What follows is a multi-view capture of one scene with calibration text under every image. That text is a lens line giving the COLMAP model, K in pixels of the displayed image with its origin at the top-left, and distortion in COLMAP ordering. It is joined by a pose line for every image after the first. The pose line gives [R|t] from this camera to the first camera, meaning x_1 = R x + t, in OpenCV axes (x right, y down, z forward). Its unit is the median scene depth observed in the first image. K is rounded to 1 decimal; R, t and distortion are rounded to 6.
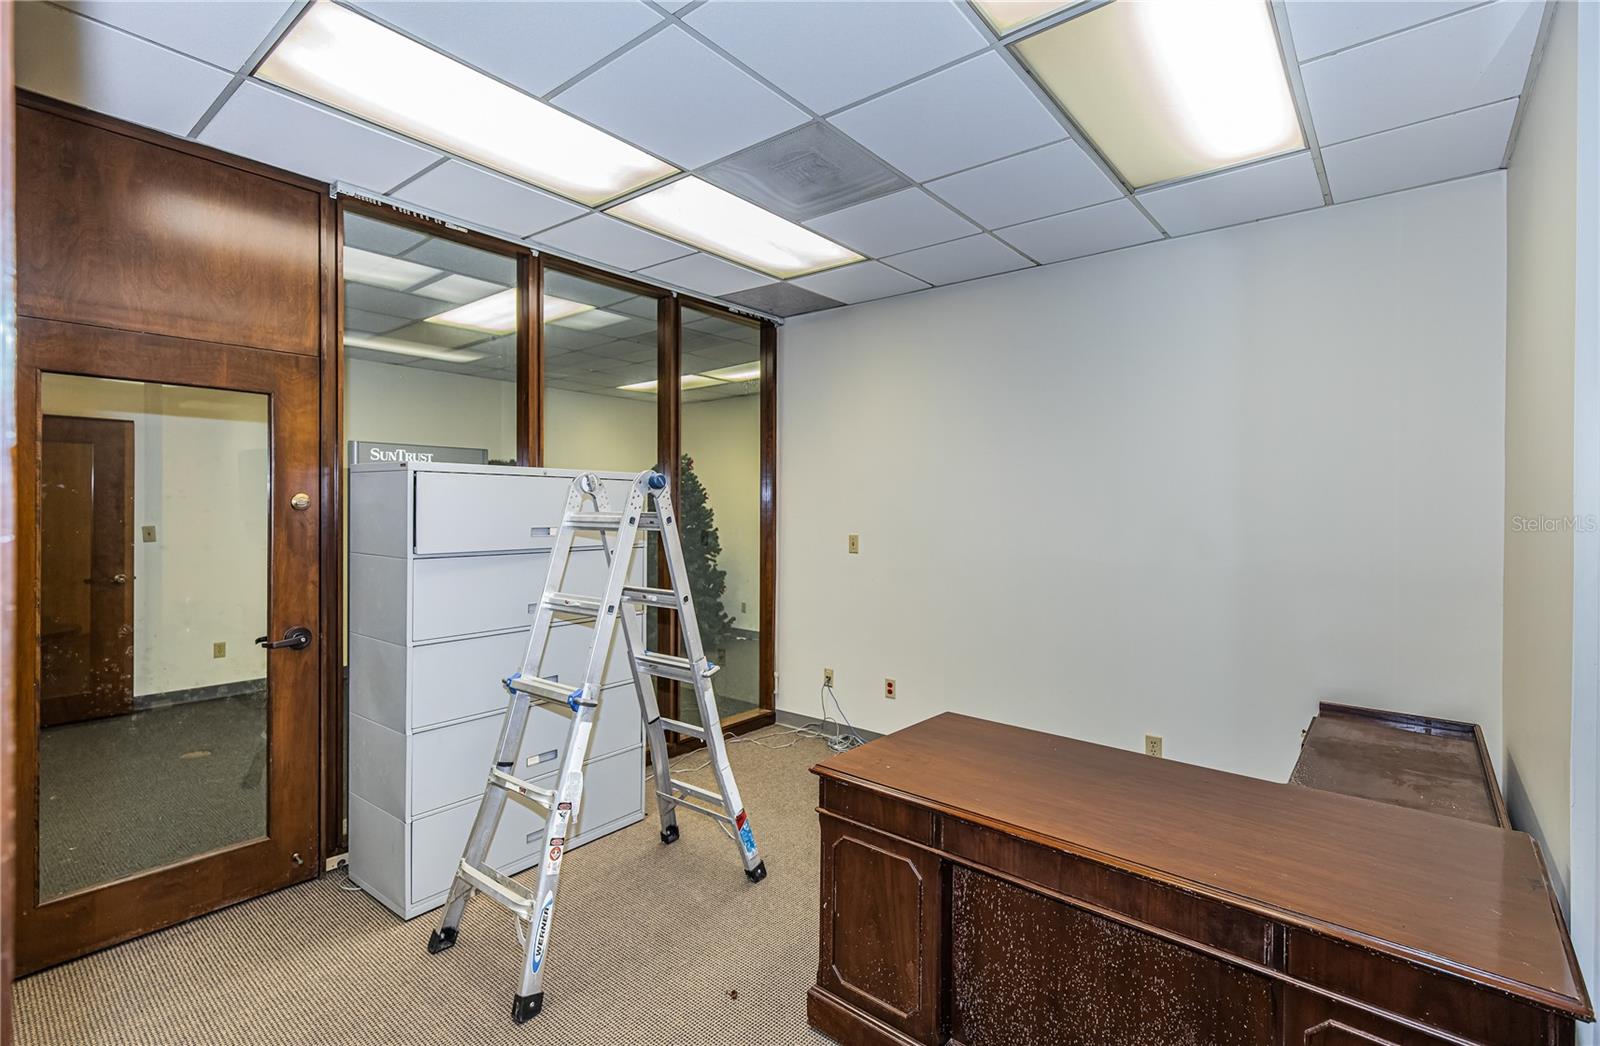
lens RADIAL K [[733.7, 0, 802.2], [0, 733.7, 550.6], [0, 0, 1]] dist [-0.003384, -0.000436]
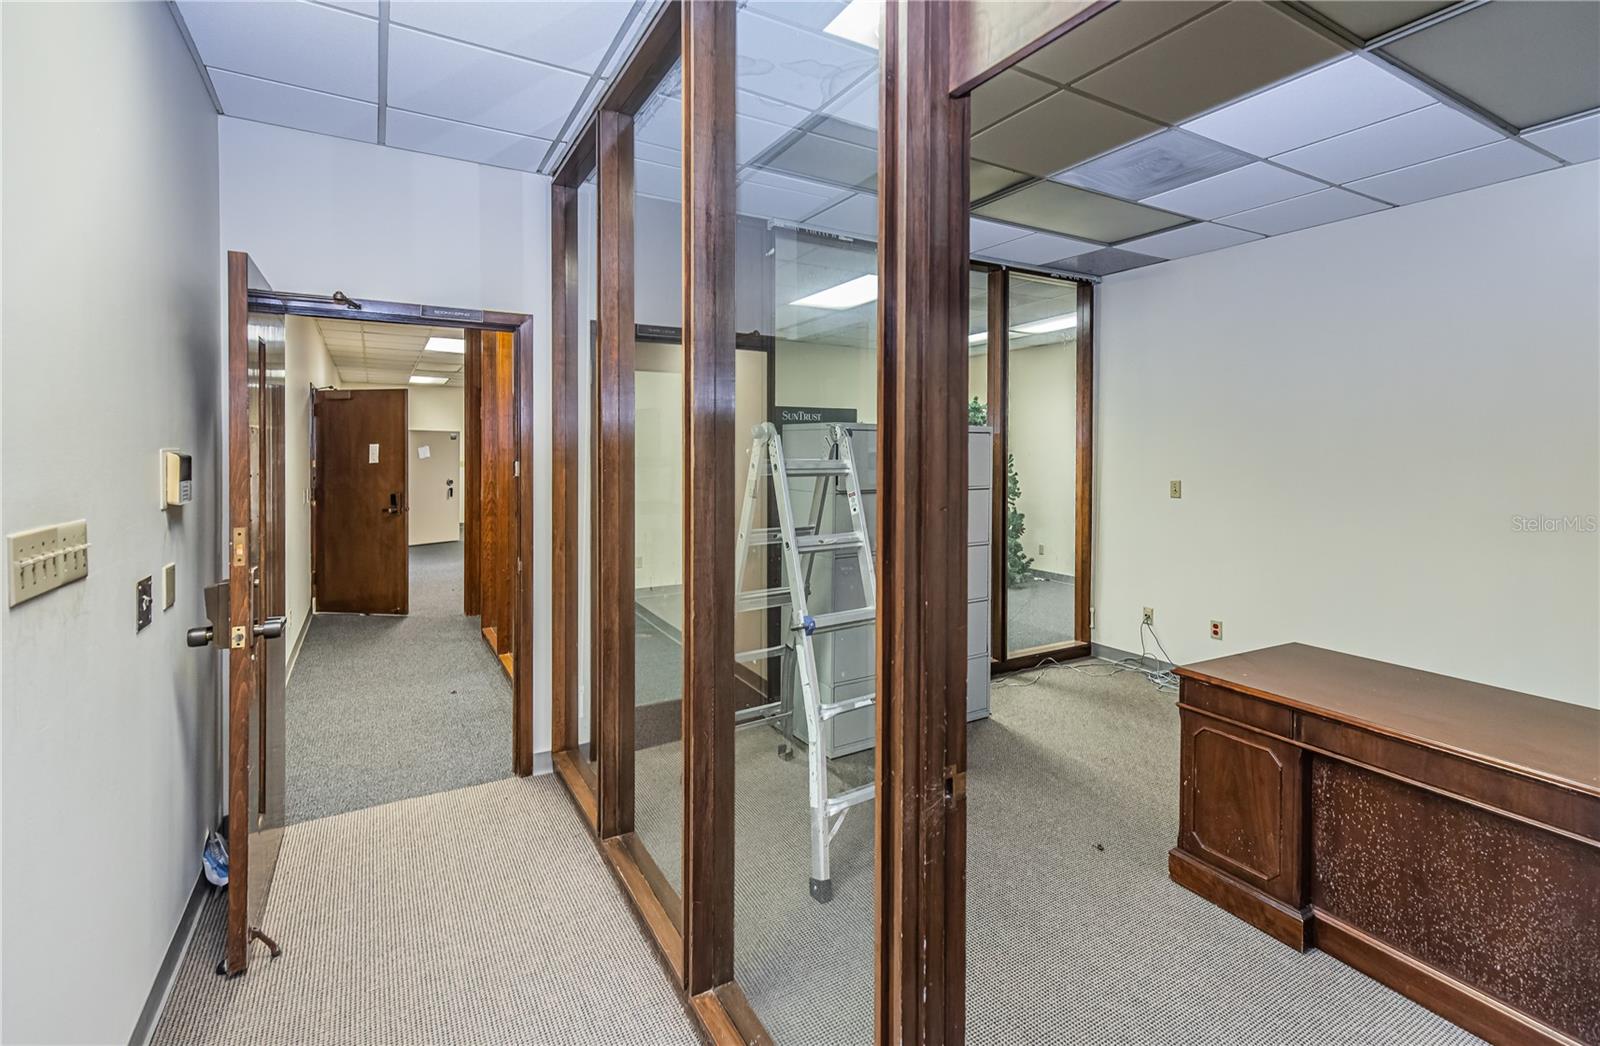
lens RADIAL K [[732.5, 0, 804.7], [0, 732.5, 480.3], [0, 0, 1]] dist [0.002512, 0.000812]
pose [[0.937230, 0.010979, -0.348540, -0.144305], [-0.017968, 0.999697, -0.016827, 0.013146], [0.348250, 0.022034, 0.937143, -0.379390]]
